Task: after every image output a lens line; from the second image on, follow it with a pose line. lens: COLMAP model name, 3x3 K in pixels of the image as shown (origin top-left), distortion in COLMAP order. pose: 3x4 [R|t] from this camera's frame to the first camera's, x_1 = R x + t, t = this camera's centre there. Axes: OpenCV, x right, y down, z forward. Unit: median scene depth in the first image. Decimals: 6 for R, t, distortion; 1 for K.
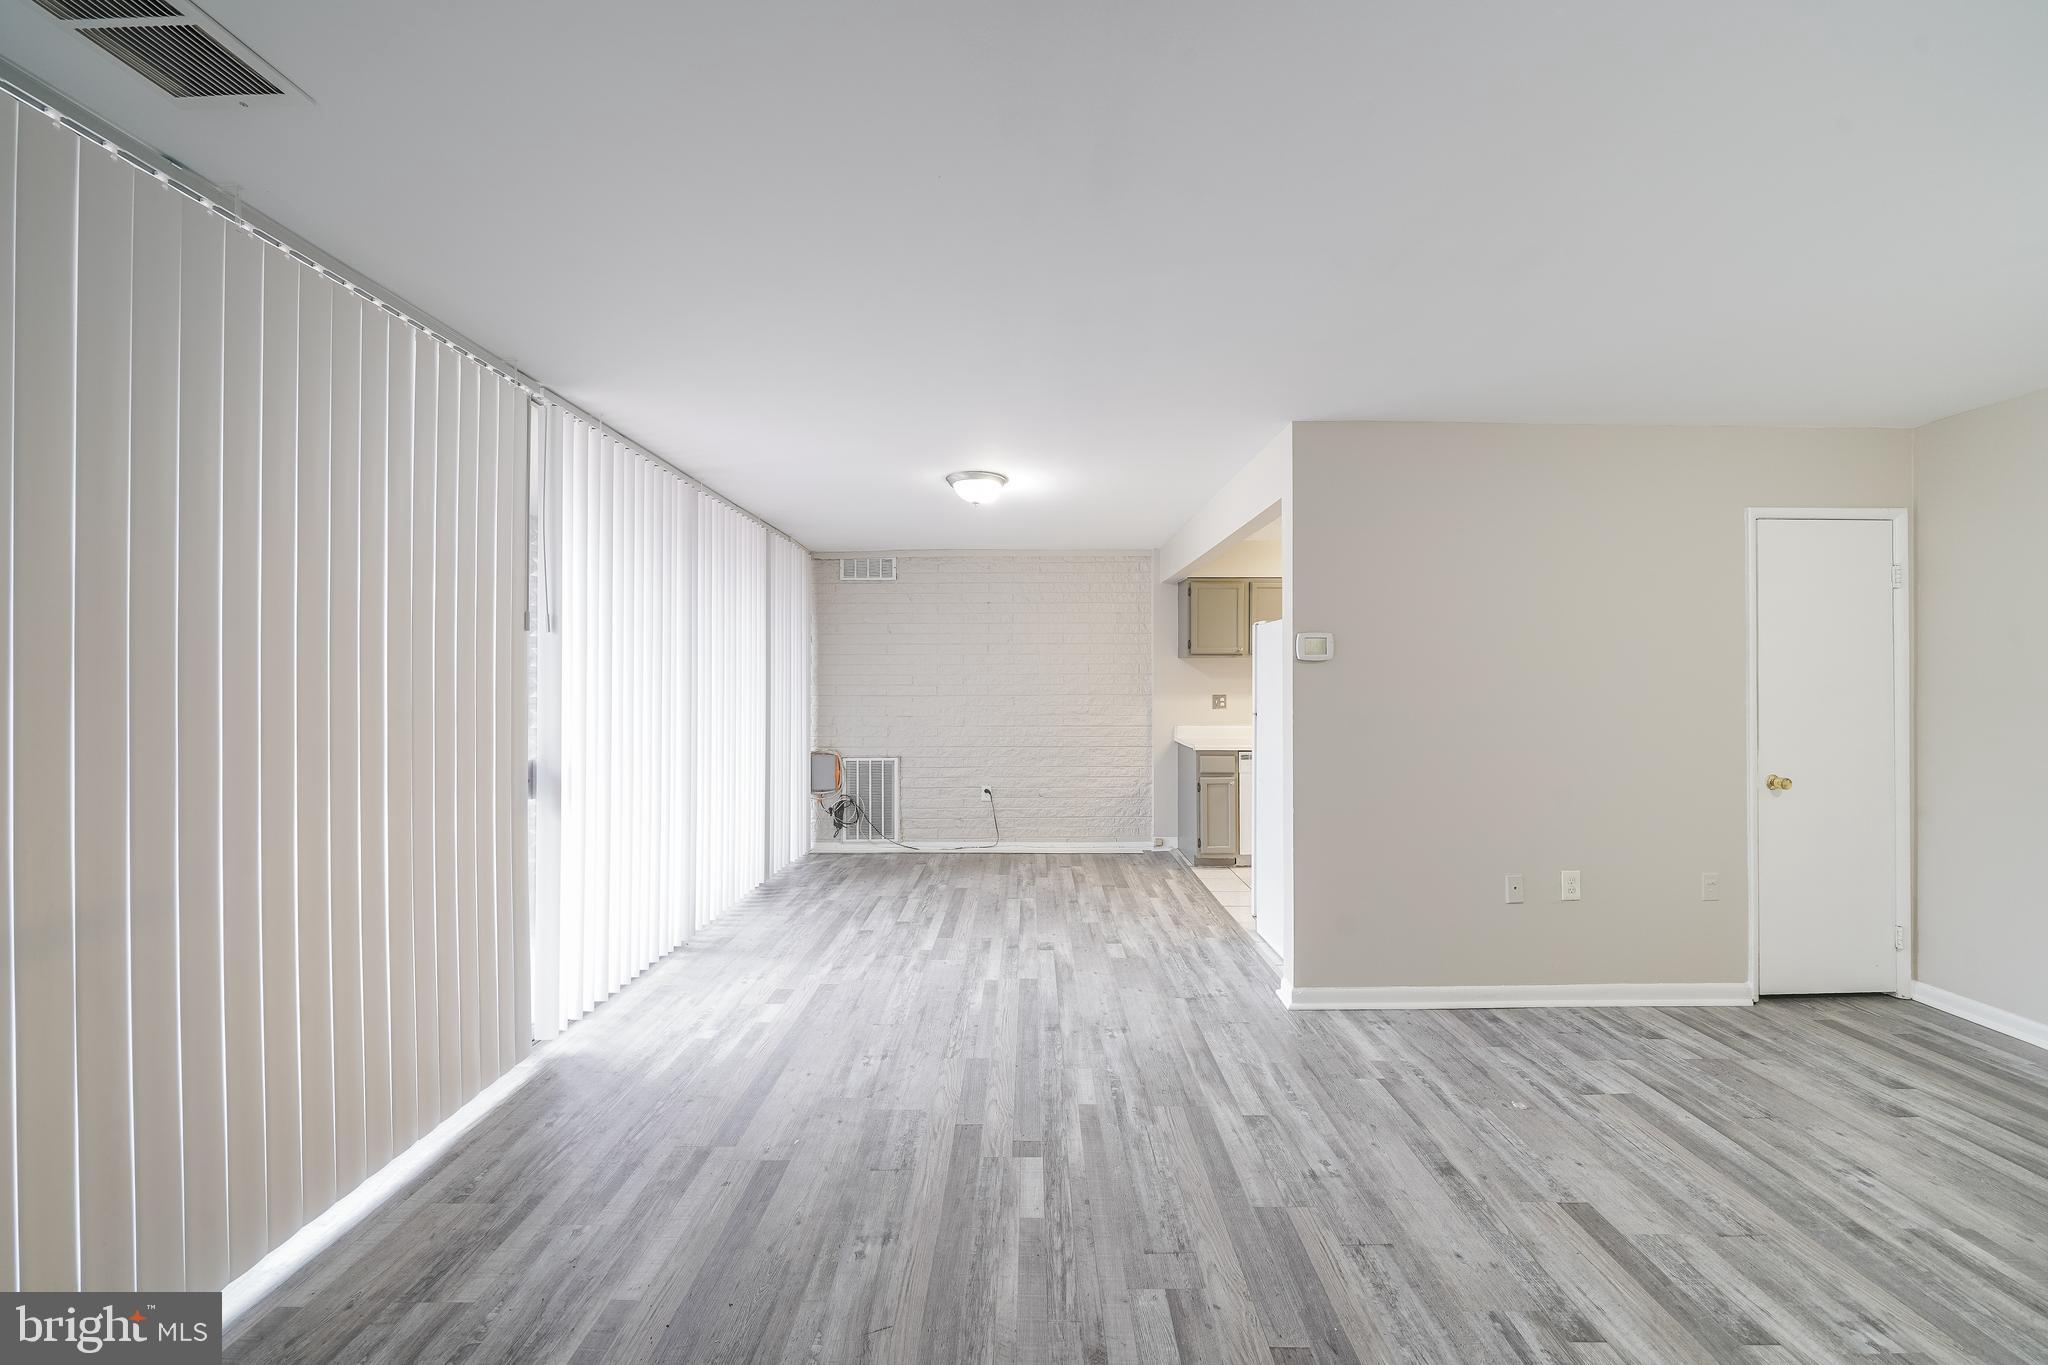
lens RADIAL K [[710.0, 0, 1034.7], [0, 710.0, 677.8], [0, 0, 1]] dist [-0.004868, 0.000186]
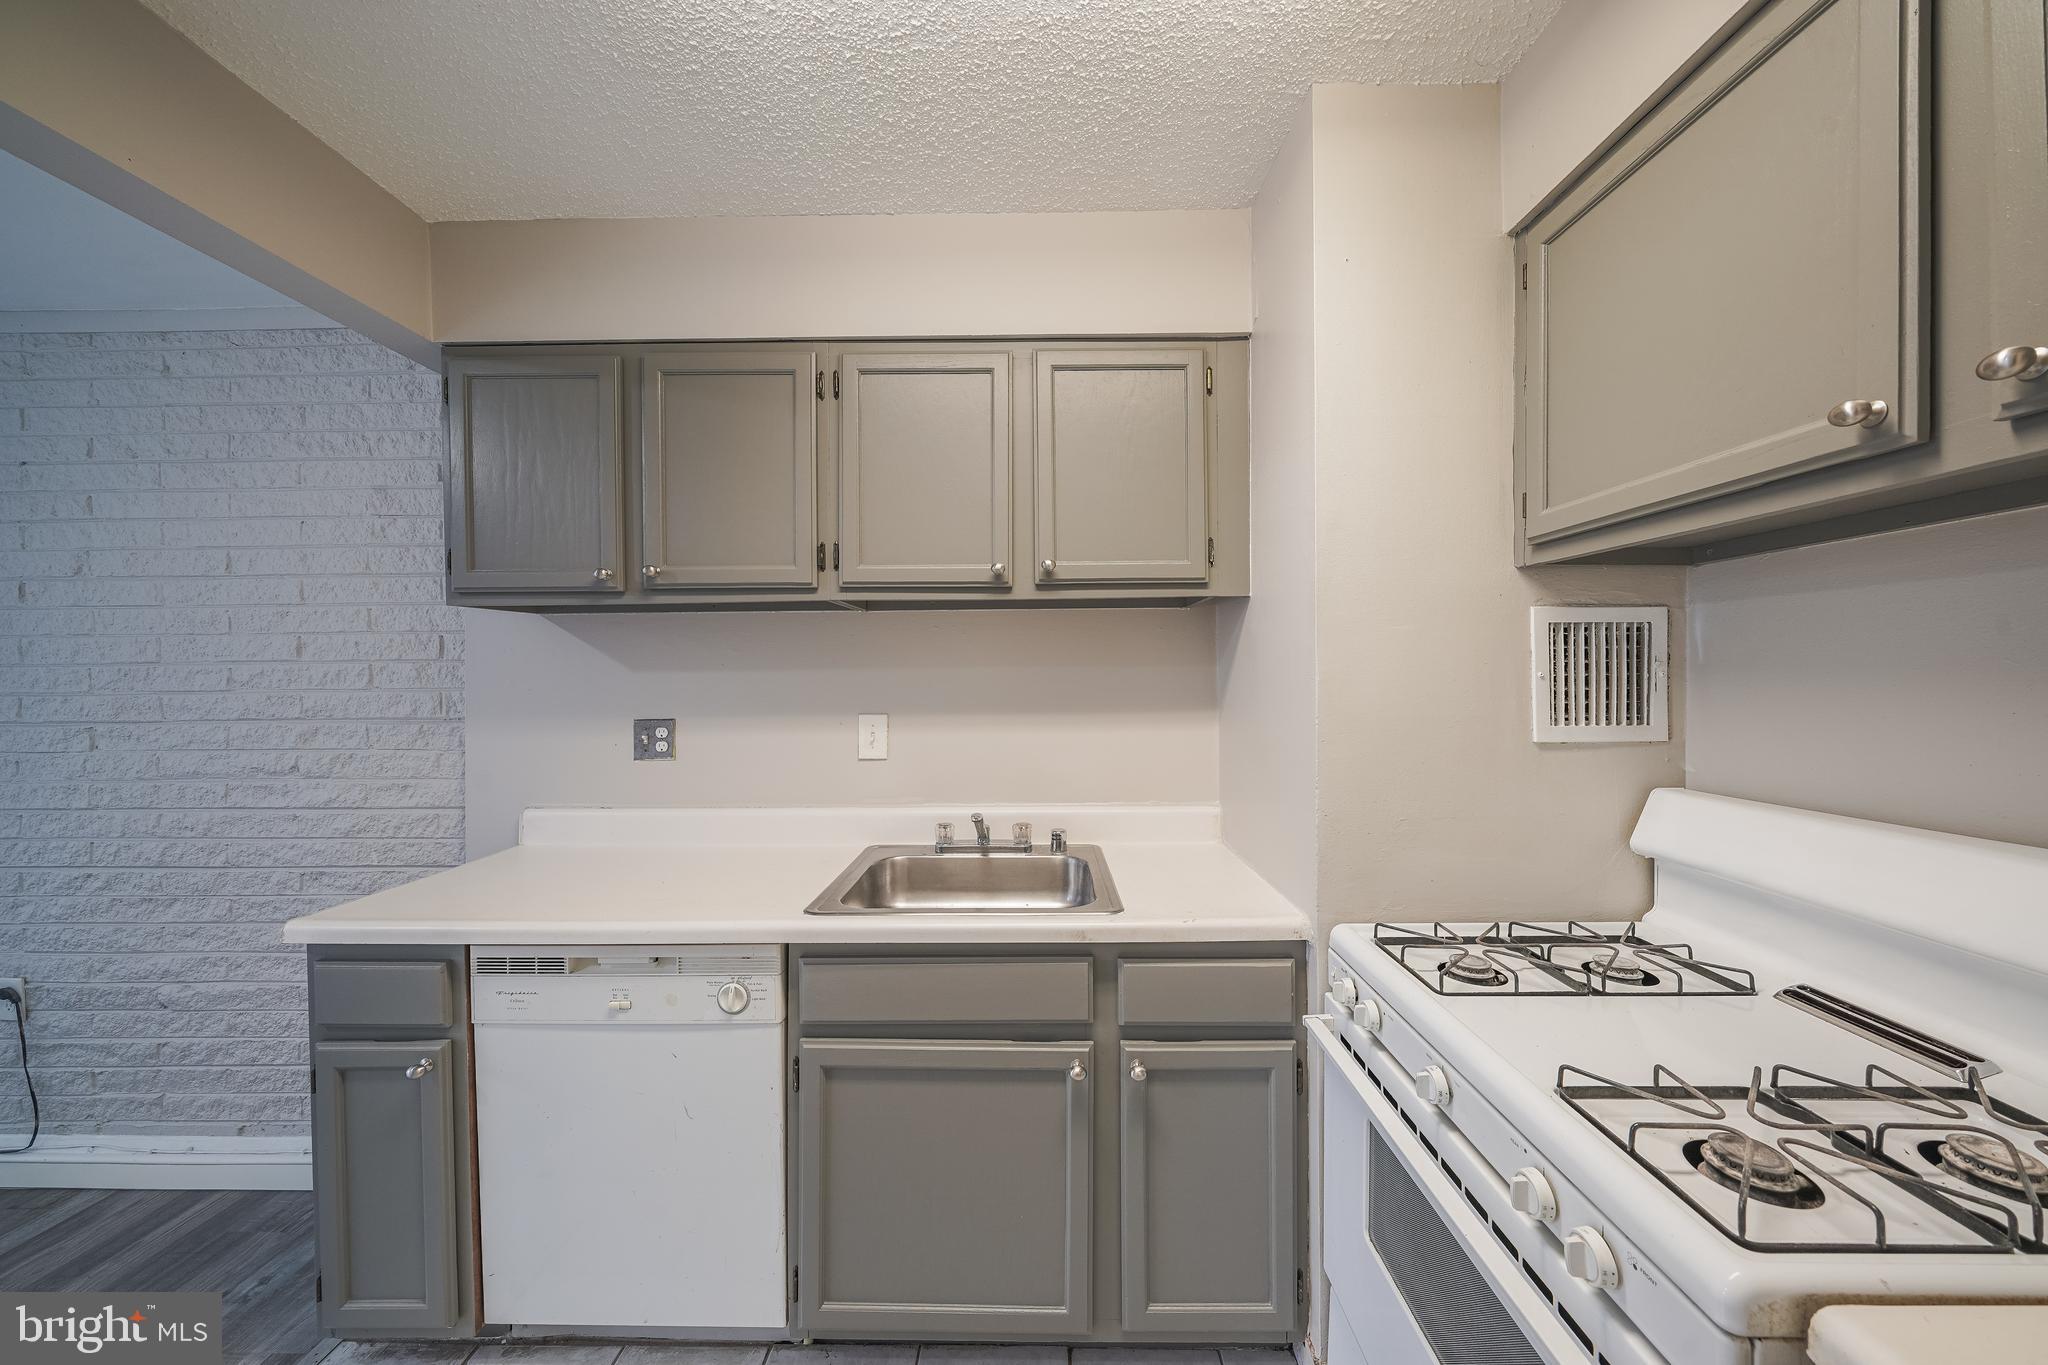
lens RADIAL K [[700.0, 0, 1034.2], [0, 700.0, 680.3], [0, 0, 1]] dist [-0.006599, 0.000189]
pose [[0.999688, -0.005900, -0.024275, 0.998649], [0.006233, 0.999887, 0.013653, 0.003235], [0.024192, -0.013800, 0.999612, 1.464540]]
